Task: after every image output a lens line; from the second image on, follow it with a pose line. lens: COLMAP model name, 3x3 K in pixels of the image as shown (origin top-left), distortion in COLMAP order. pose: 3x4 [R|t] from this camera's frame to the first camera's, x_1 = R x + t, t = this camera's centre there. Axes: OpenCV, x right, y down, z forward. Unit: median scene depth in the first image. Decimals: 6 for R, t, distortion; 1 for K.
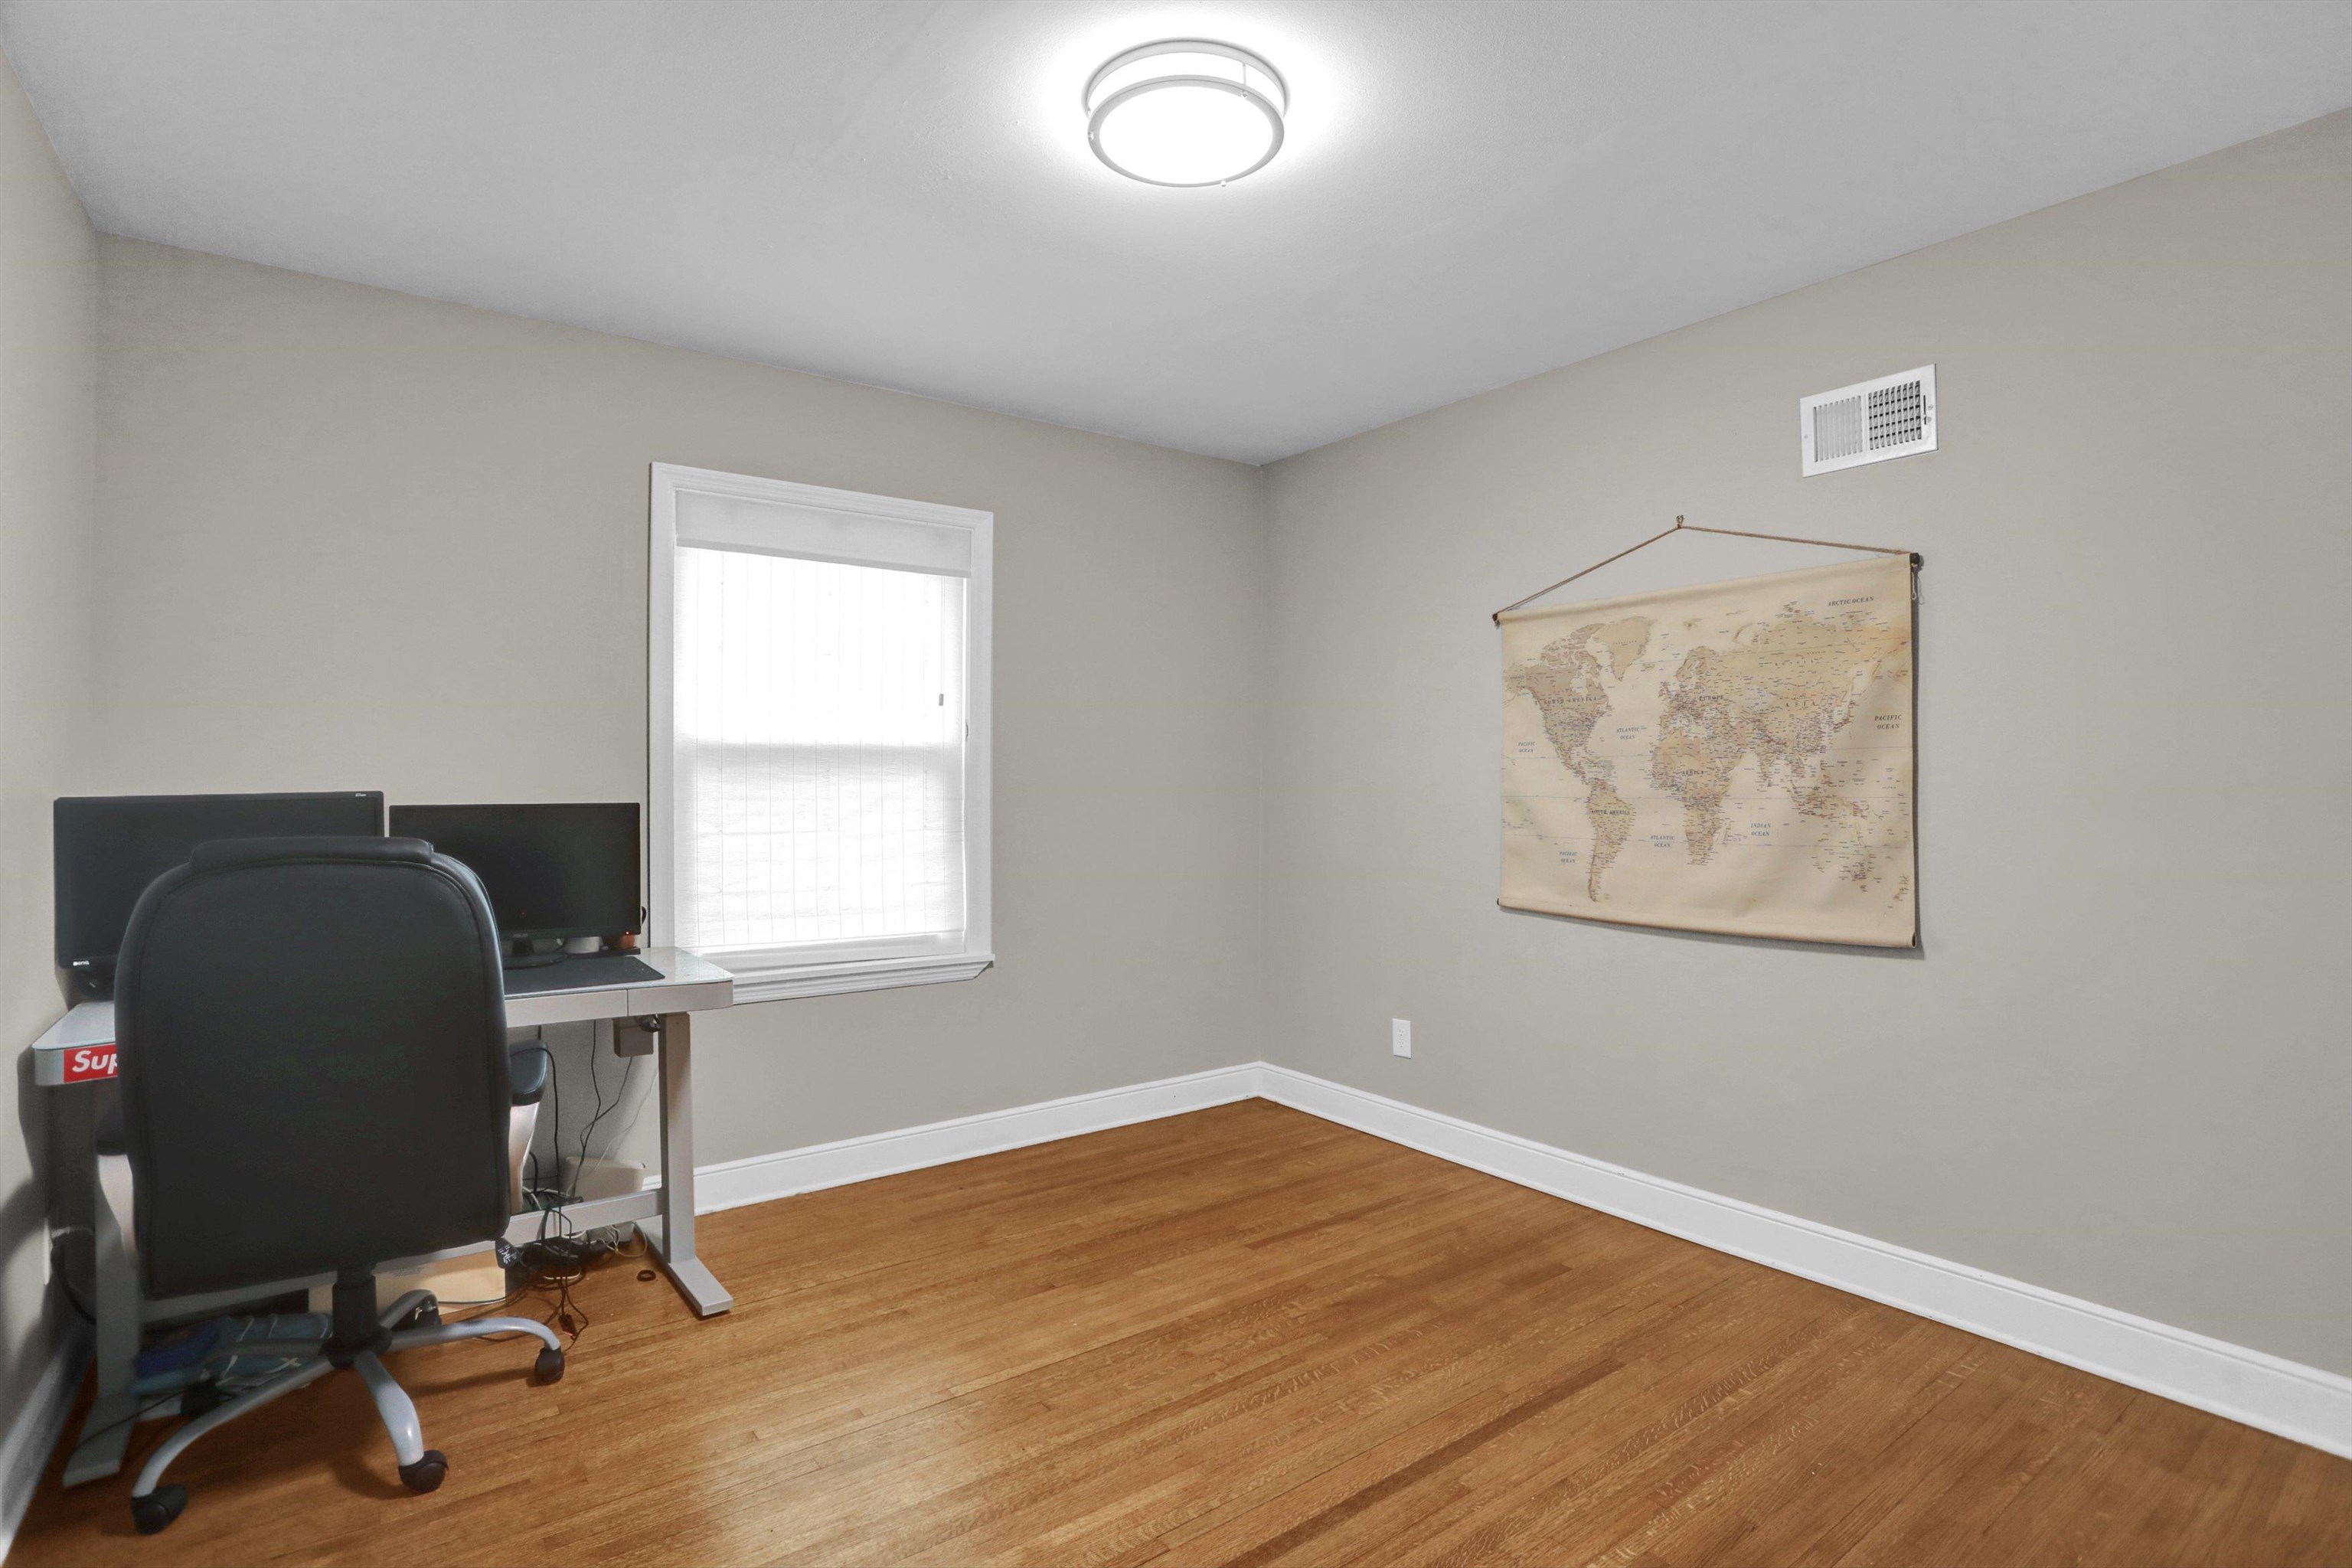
lens RADIAL K [[1168.3, 0, 1173.2], [0, 1168.3, 789.5], [0, 0, 1]] dist [-0.020238, 0.003486]
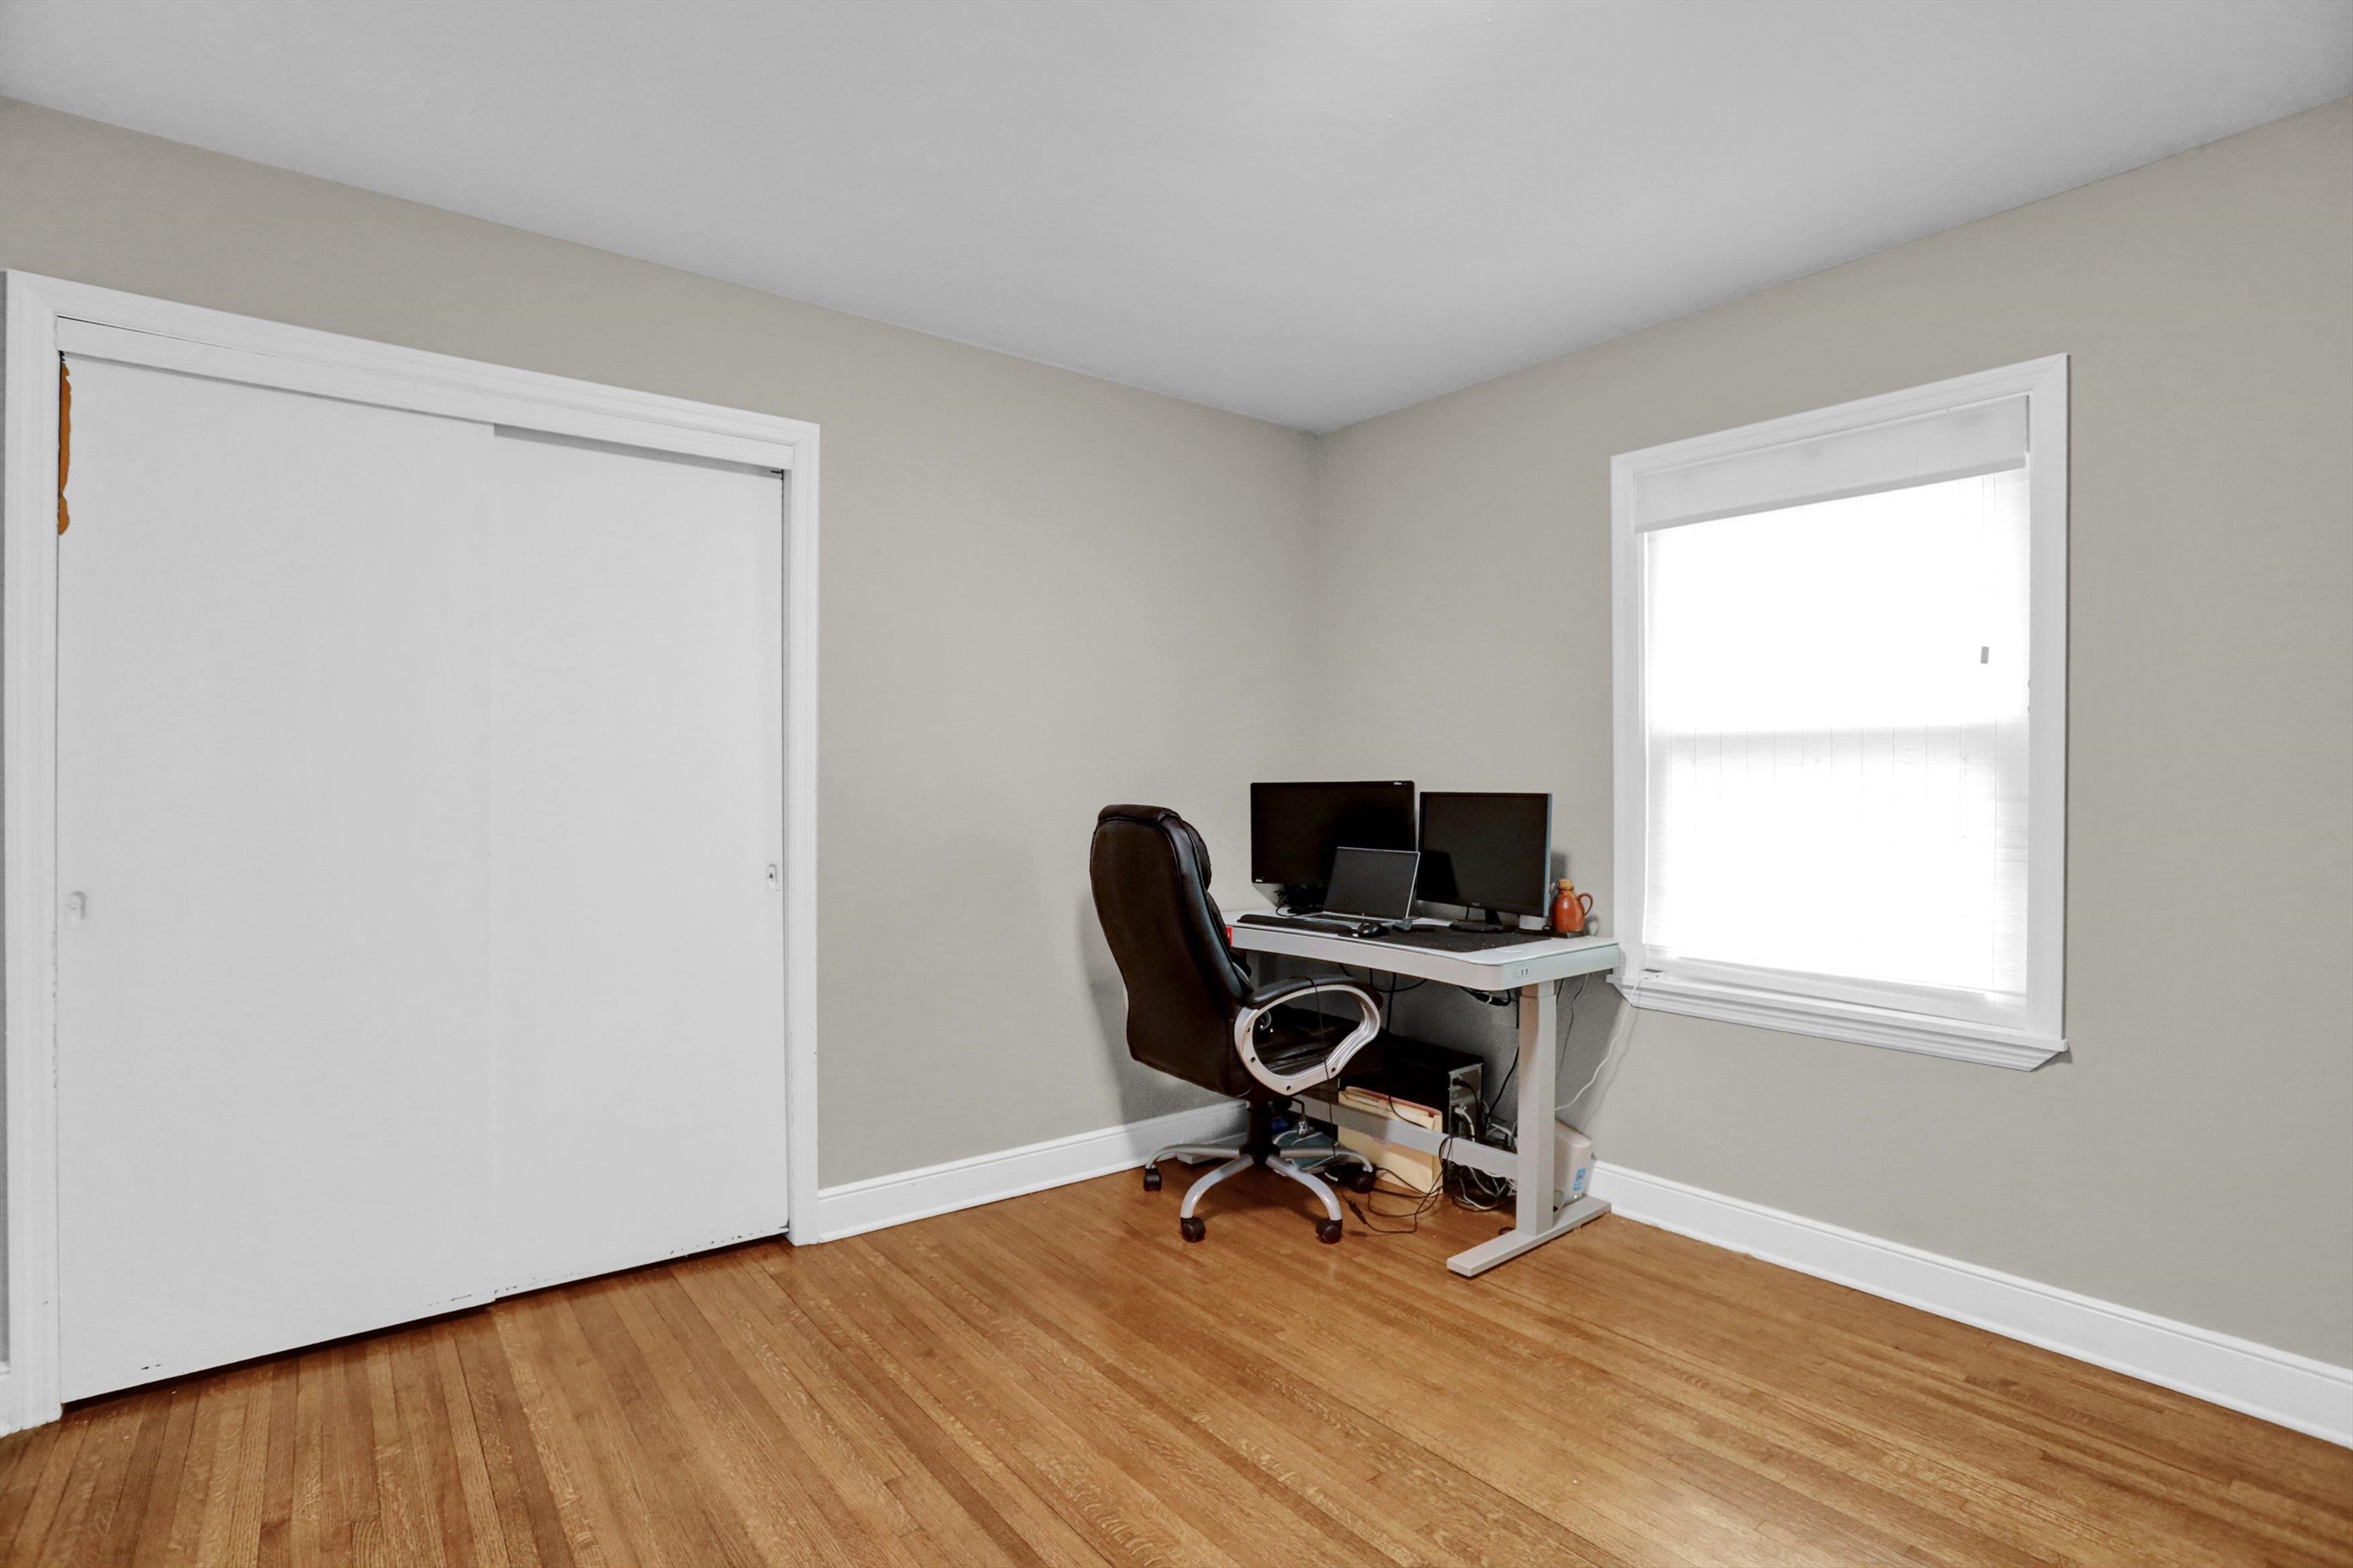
lens RADIAL K [[1168.8, 0, 1167.1], [0, 1168.8, 778.4], [0, 0, 1]] dist [-0.020238, 0.003486]
pose [[0.020885, 0.003895, -0.999774, 0.522815], [-0.007202, 0.999967, 0.003746, -0.003199], [0.999756, 0.007122, 0.020912, 0.553193]]
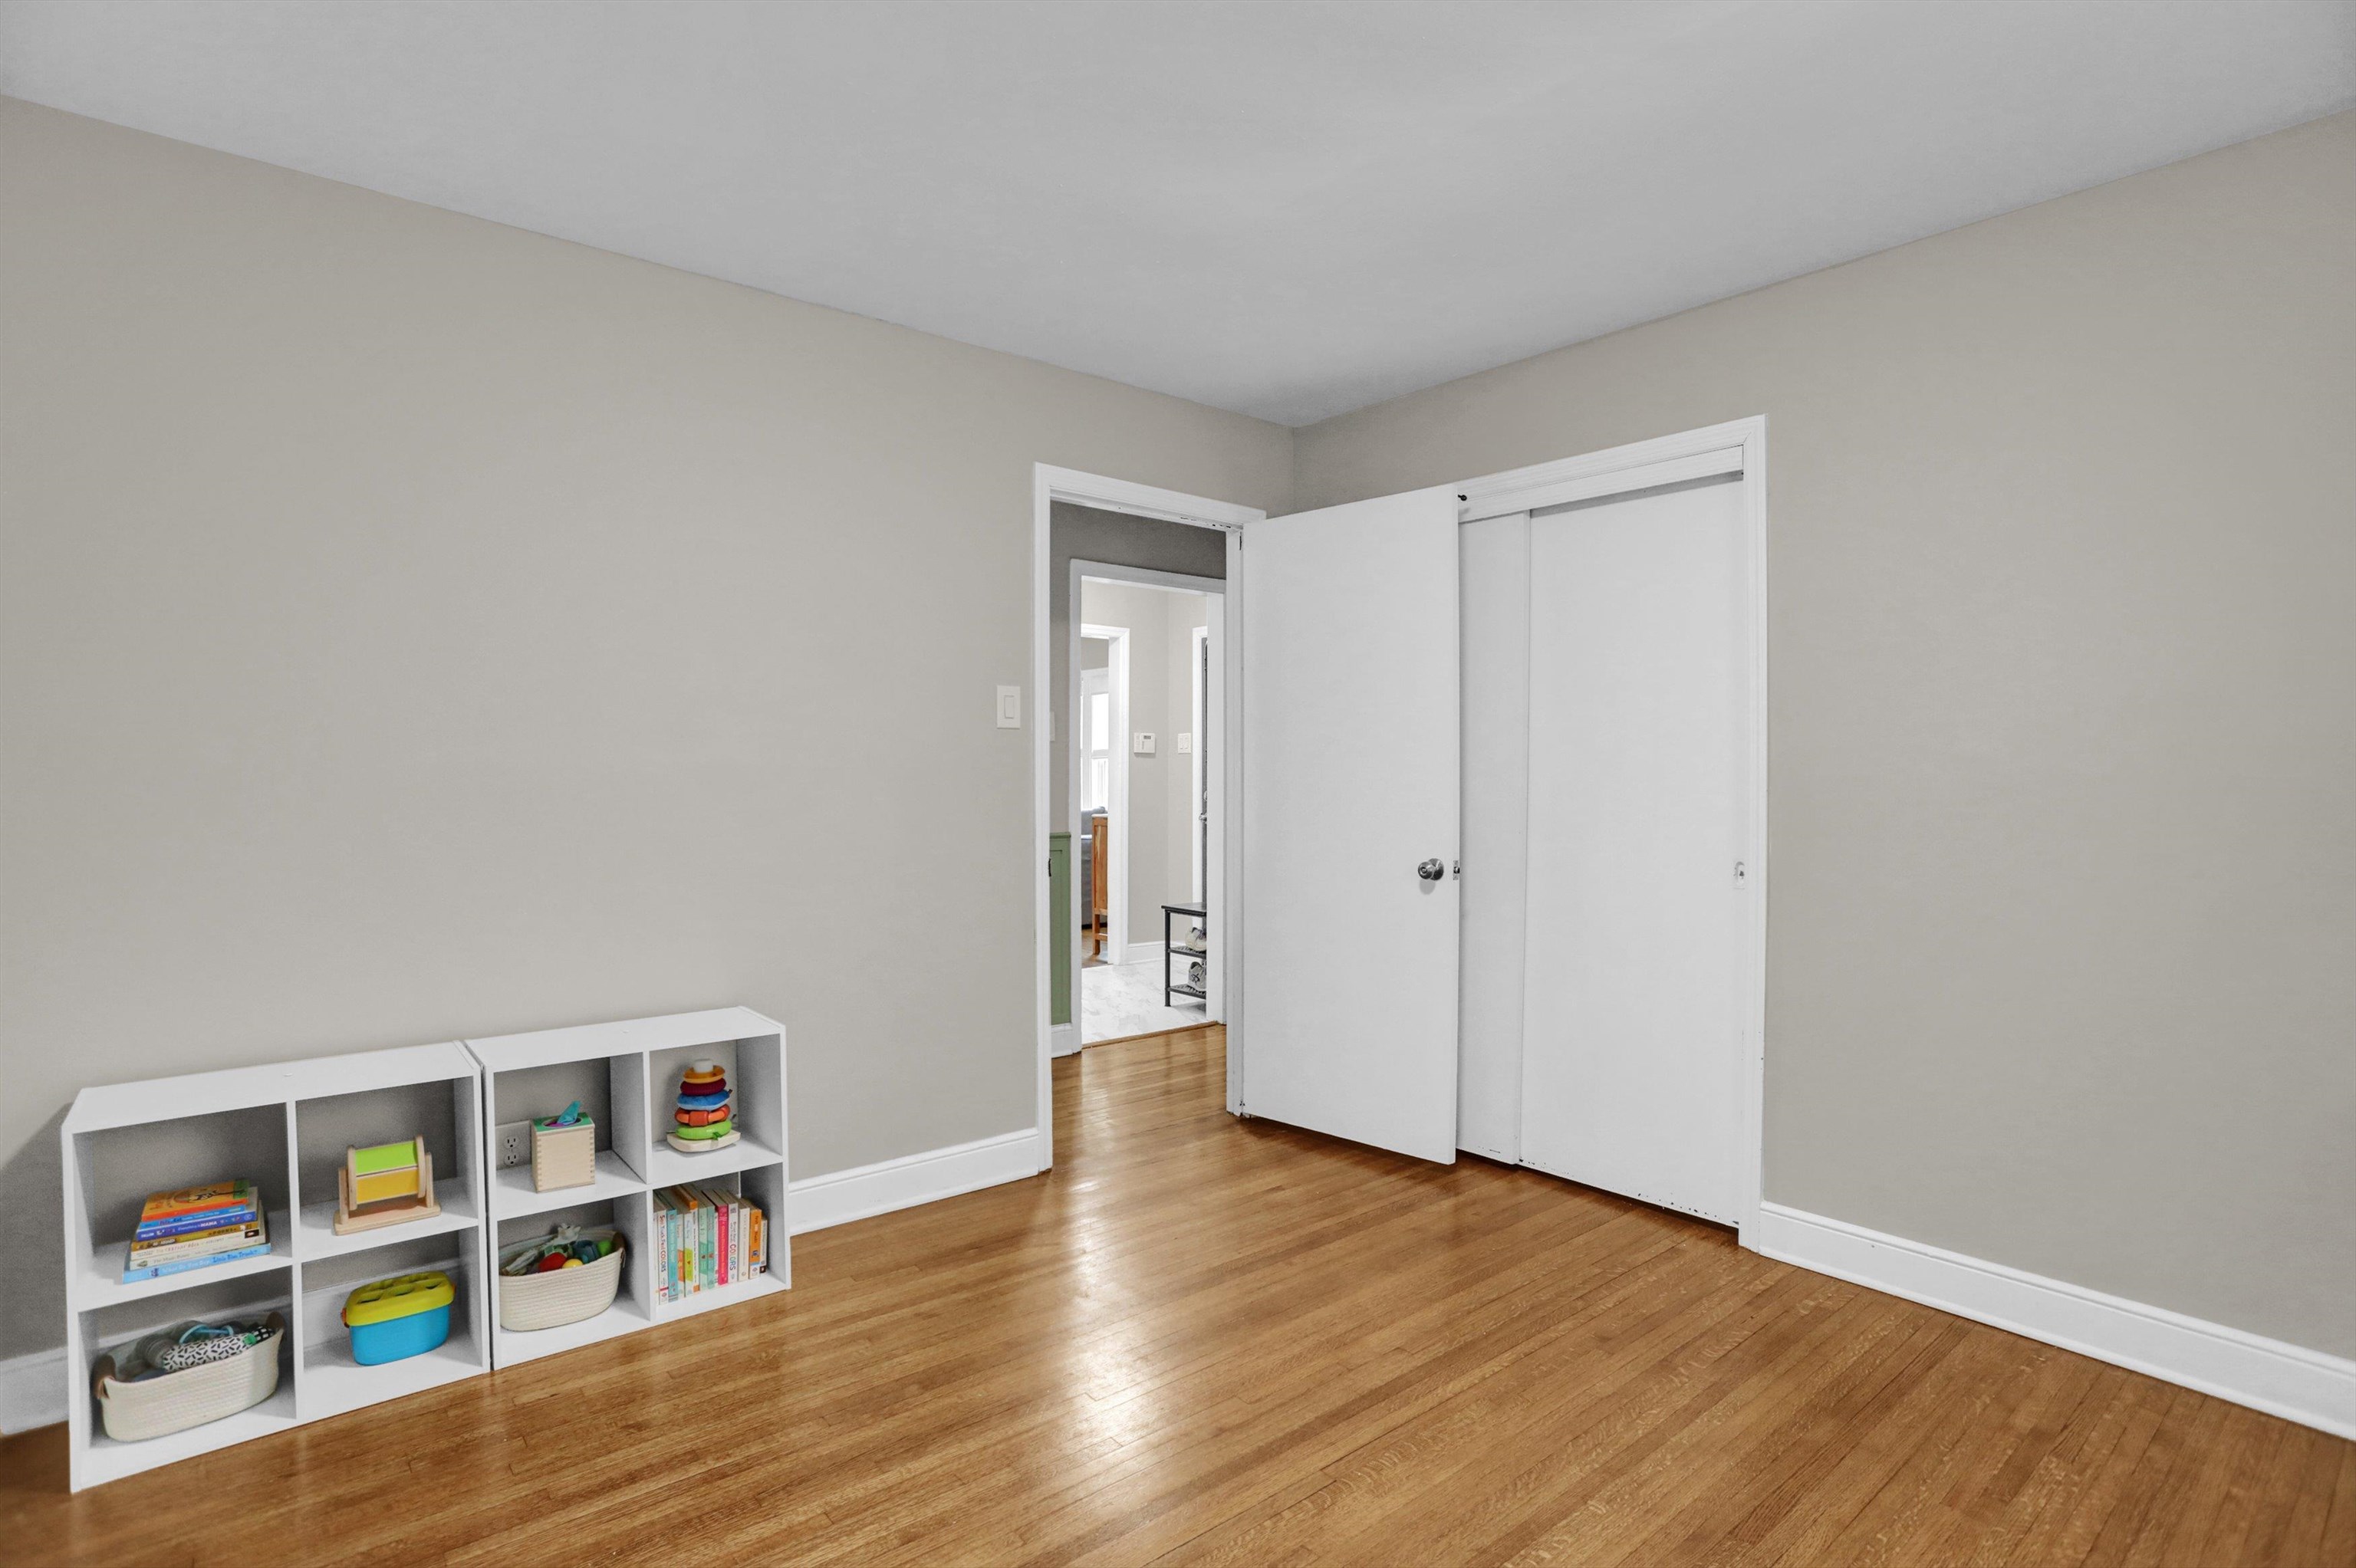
lens RADIAL K [[1170.2, 0, 1170.6], [0, 1170.2, 777.0], [0, 0, 1]] dist [-0.020238, 0.003486]
pose [[-0.997782, 0.000843, -0.066561, 0.122408], [-0.000124, 0.999895, 0.014524, -0.011552], [0.066567, 0.014500, -0.997677, 1.141826]]
